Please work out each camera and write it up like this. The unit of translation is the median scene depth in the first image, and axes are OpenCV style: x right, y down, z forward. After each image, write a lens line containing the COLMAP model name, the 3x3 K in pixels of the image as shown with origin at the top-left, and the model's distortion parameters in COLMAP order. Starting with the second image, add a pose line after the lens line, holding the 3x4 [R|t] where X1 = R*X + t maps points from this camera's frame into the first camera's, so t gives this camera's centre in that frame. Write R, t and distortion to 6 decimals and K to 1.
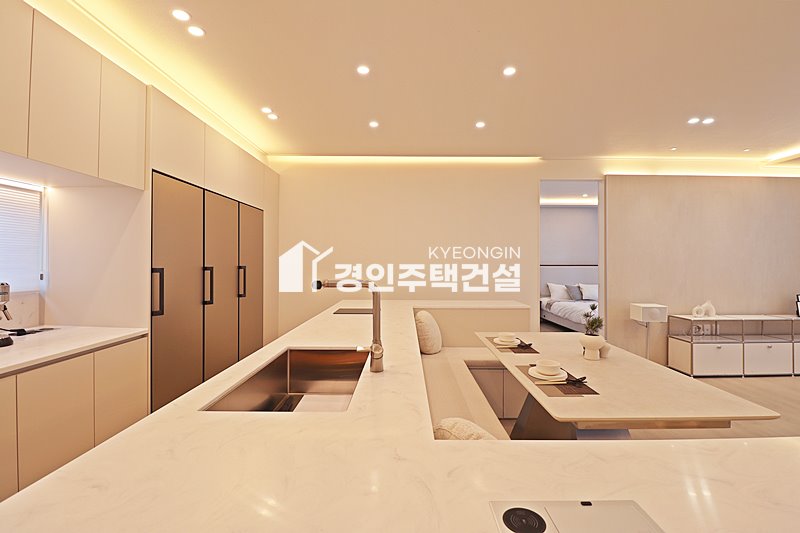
lens RADIAL K [[367.8, 0, 404.5], [0, 367.8, 260.8], [0, 0, 1]] dist [-0.008584, -0.008010]
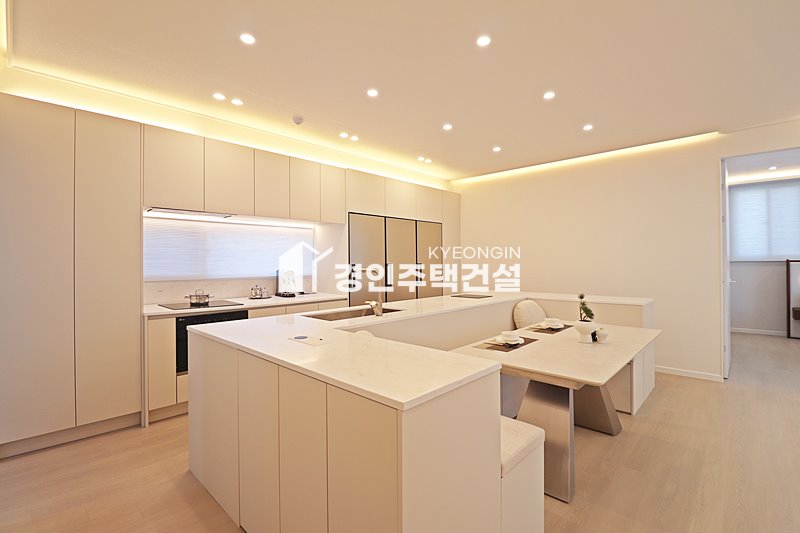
lens RADIAL K [[367.8, 0, 402.0], [0, 367.8, 260.8], [0, 0, 1]] dist [-0.008584, -0.008010]
pose [[0.727334, -0.012337, -0.686173, 0.417555], [0.013710, 0.999900, -0.003445, 0.005905], [0.686147, -0.006902, 0.727430, -0.102014]]
